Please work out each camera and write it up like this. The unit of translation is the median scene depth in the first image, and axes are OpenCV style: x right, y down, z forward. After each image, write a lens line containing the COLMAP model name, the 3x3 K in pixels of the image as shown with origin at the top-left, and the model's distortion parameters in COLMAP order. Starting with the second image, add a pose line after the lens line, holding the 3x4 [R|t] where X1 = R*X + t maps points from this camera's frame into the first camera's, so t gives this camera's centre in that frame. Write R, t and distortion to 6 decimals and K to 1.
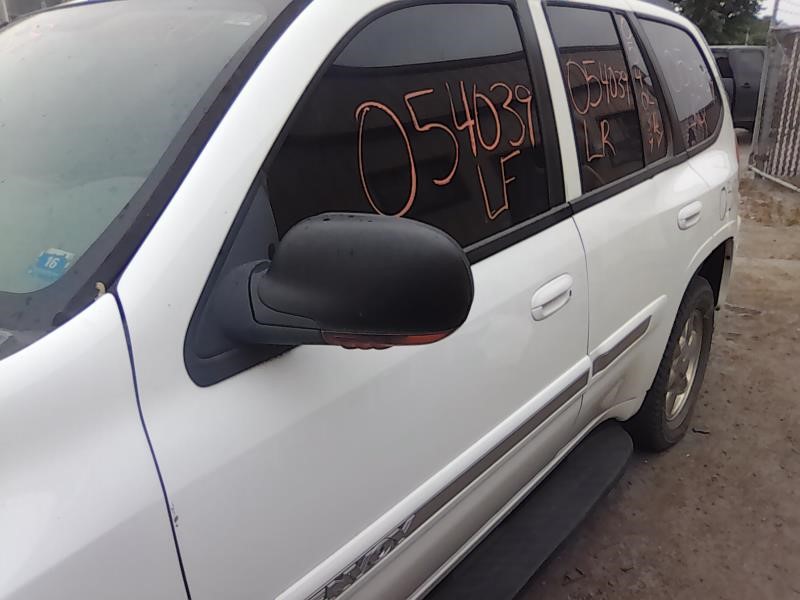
lens RADIAL K [[663.8, 0, 400.0], [0, 663.8, 300.0], [0, 0, 1]] dist [-0.000519, -0.061626]
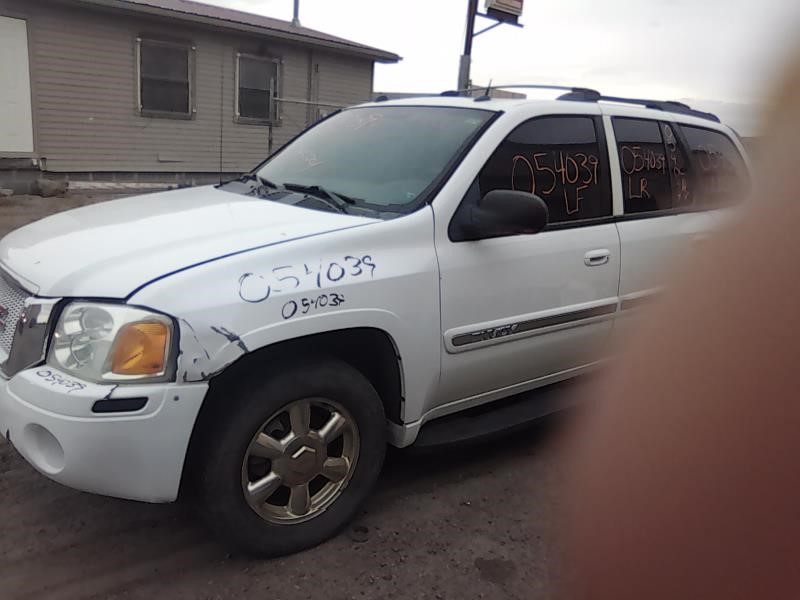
lens RADIAL K [[663.8, 0, 400.0], [0, 663.8, 300.0], [0, 0, 1]] dist [-0.000519, -0.061626]
pose [[0.975166, 0.110555, -0.191909, 0.045049], [-0.130192, 0.987128, -0.092893, 0.414560], [0.179169, 0.115571, 0.977007, -1.144032]]
